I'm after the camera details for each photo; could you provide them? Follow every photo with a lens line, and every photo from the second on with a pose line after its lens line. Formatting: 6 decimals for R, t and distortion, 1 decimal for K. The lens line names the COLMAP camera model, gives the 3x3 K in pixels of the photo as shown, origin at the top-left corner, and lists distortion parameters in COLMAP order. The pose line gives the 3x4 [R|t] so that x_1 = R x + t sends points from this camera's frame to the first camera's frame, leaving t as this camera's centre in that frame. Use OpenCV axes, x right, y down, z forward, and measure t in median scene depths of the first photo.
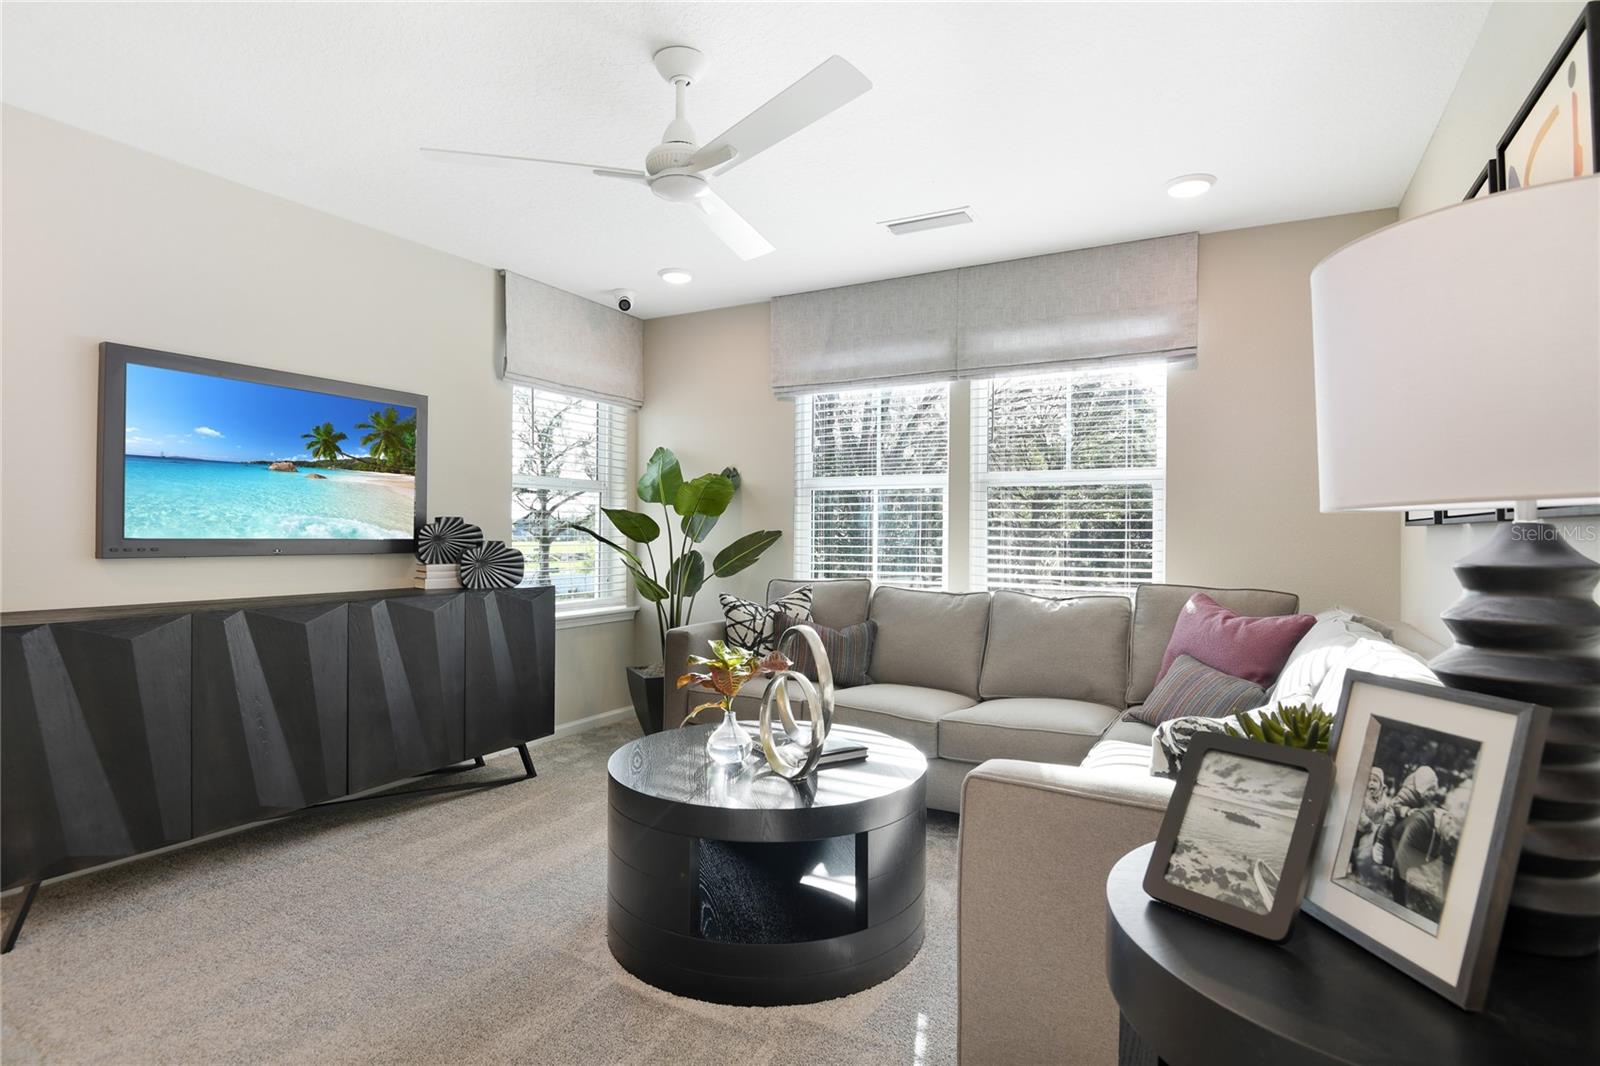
lens RADIAL K [[824.3, 0, 799.7], [0, 824.3, 520.3], [0, 0, 1]] dist [0.003238, -0.028209]
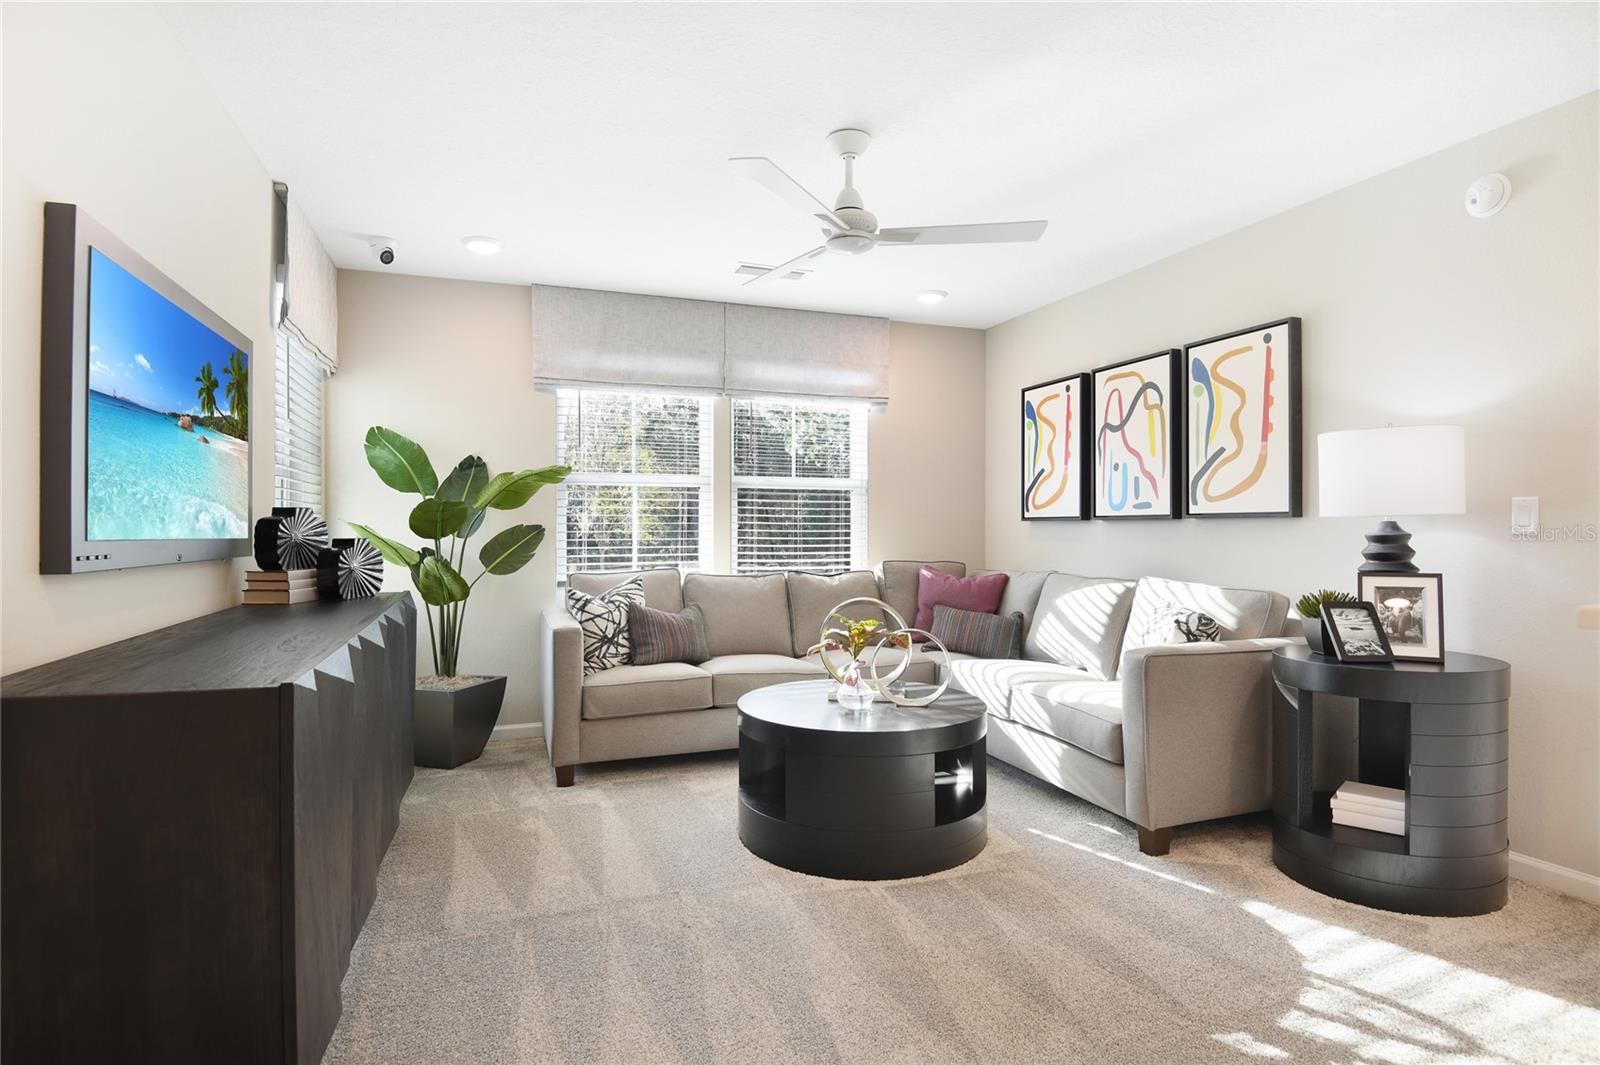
lens RADIAL K [[824.3, 0, 799.7], [0, 824.3, 519.8], [0, 0, 1]] dist [0.003238, -0.028209]
pose [[0.651644, 0.001928, 0.758522, -0.683507], [-0.006938, 0.999970, 0.003418, 0.001366], [-0.758493, -0.007490, 0.651638, 0.156469]]
